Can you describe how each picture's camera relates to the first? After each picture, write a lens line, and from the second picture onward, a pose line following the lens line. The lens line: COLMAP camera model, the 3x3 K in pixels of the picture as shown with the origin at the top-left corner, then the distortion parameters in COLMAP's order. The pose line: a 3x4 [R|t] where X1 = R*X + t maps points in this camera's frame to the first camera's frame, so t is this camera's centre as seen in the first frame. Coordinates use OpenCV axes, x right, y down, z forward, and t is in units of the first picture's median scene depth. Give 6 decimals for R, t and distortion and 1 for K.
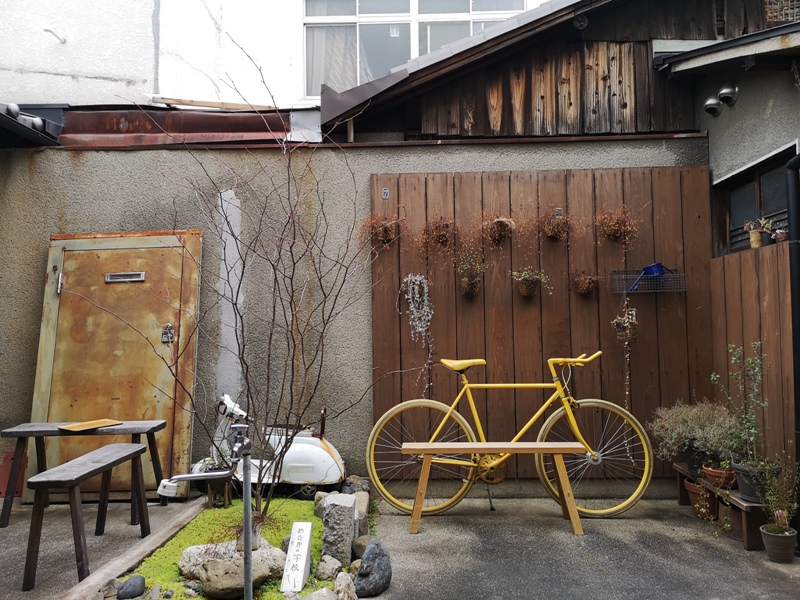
lens RADIAL K [[615.3, 0, 414.1], [0, 615.3, 298.9], [0, 0, 1]] dist [0.038774, -0.008755]
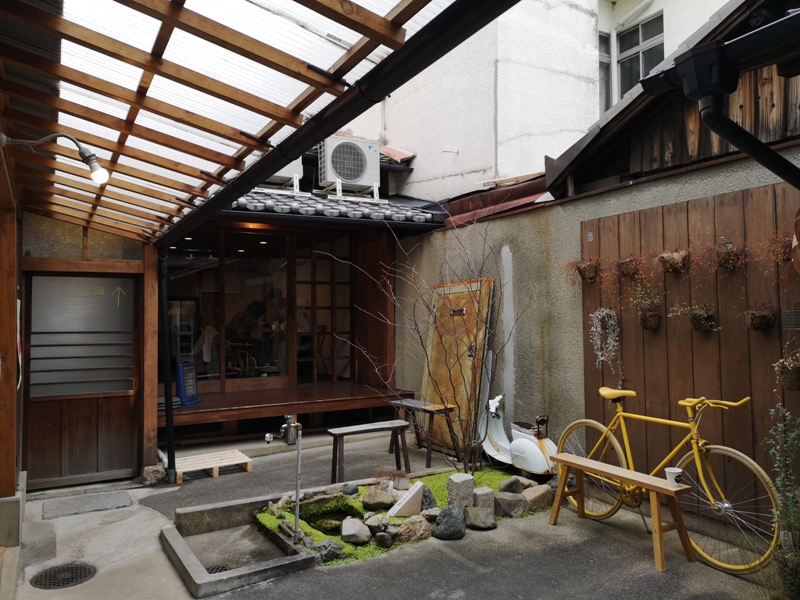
lens RADIAL K [[623.6, 0, 400.0], [0, 623.6, 300.0], [0, 0, 1]] dist [0.002171, -0.002872]
pose [[0.498864, -0.017366, -0.866506, 0.783044], [0.058142, 0.998218, 0.013467, -0.090836], [0.864728, -0.057098, 0.498985, 0.105638]]
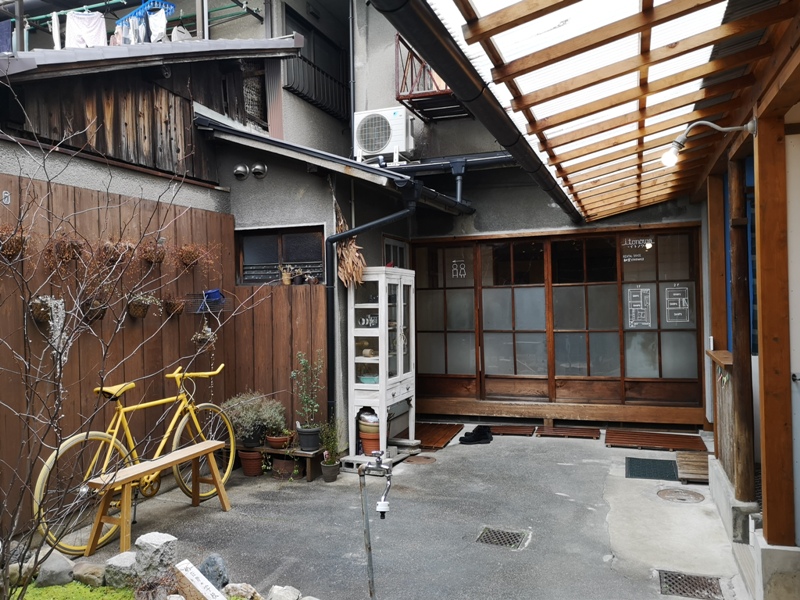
lens RADIAL K [[623.6, 0, 400.0], [0, 623.6, 300.0], [0, 0, 1]] dist [0.002171, -0.002872]
pose [[0.336283, 0.001257, 0.941760, -0.662431], [-0.038497, 0.999182, 0.012413, -0.063976], [-0.940974, -0.040430, 0.336056, 0.210332]]
